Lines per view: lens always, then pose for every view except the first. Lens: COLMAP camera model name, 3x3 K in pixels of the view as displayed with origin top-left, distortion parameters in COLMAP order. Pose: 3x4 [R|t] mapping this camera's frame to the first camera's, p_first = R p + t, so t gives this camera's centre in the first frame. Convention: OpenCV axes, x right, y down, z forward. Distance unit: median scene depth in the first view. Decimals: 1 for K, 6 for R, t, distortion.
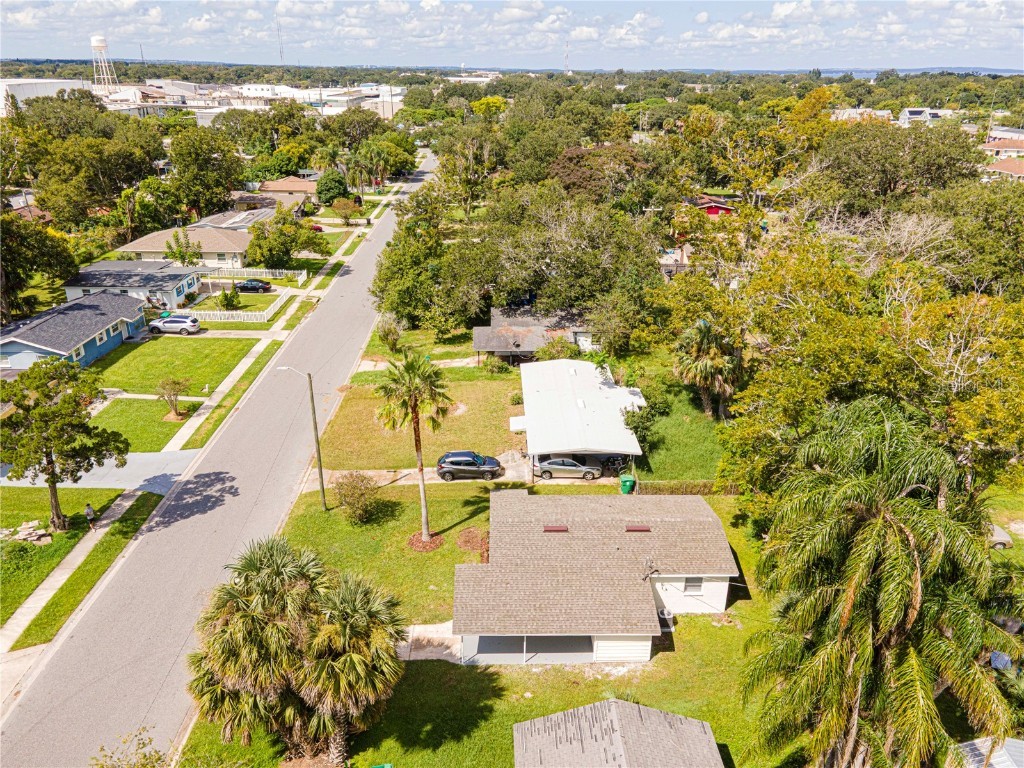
lens RADIAL K [[737.7, 0, 512.0], [0, 737.7, 384.0], [0, 0, 1]] dist [0.023446, 0.040923]
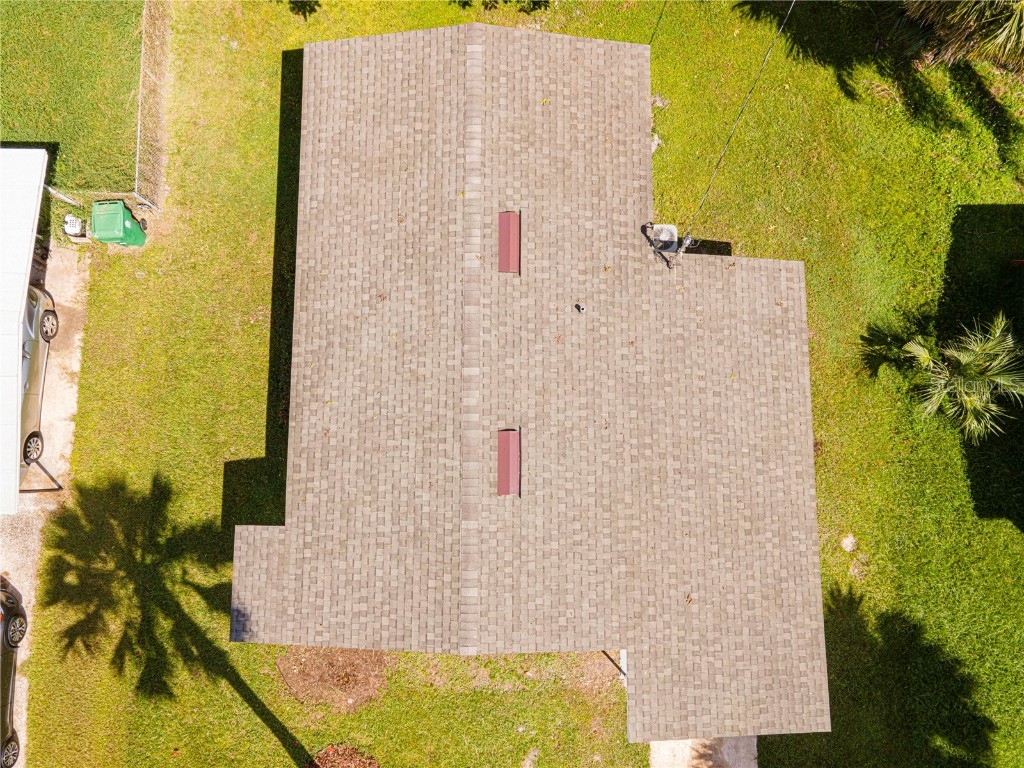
lens RADIAL K [[737.7, 0, 512.0], [0, 737.7, 384.0], [0, 0, 1]] dist [0.023446, 0.040923]
pose [[0.032803, -0.992084, 0.121213, 0.039776], [0.387674, 0.124413, 0.913362, -0.106092], [-0.921213, 0.017030, 0.388687, 0.658470]]
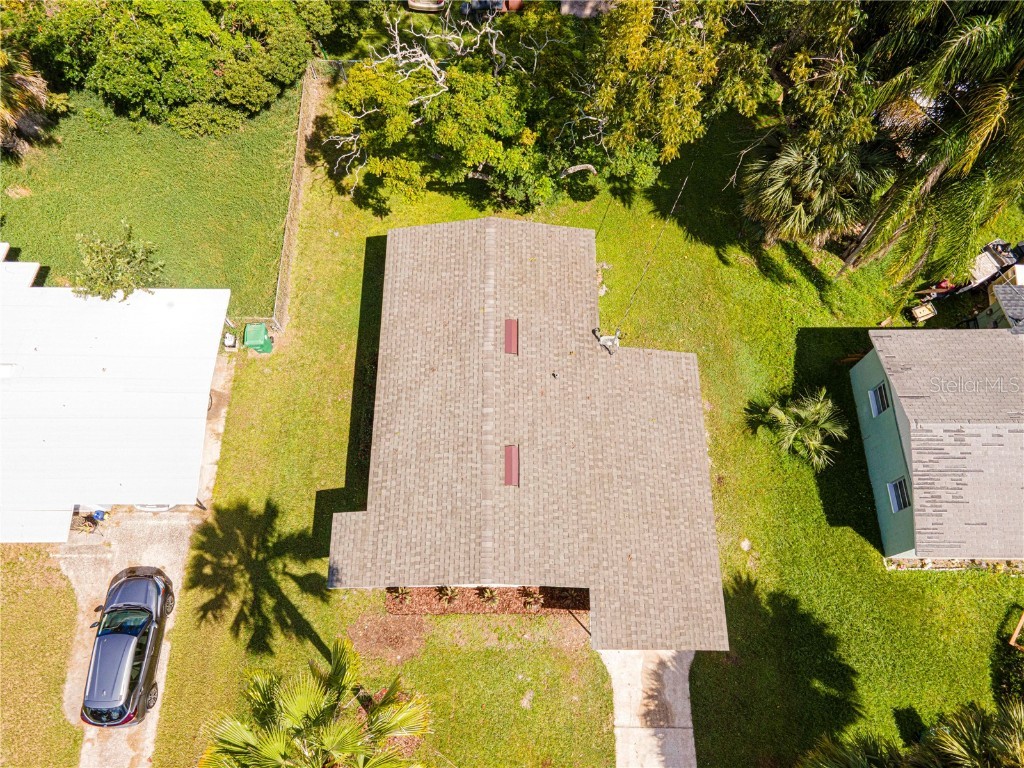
lens RADIAL K [[737.7, 0, 512.0], [0, 737.7, 384.0], [0, 0, 1]] dist [0.023446, 0.040923]
pose [[0.028343, -0.926351, 0.375594, -0.075899], [0.382434, 0.357207, 0.852143, -0.241836], [-0.923548, 0.119487, 0.364393, 0.601538]]
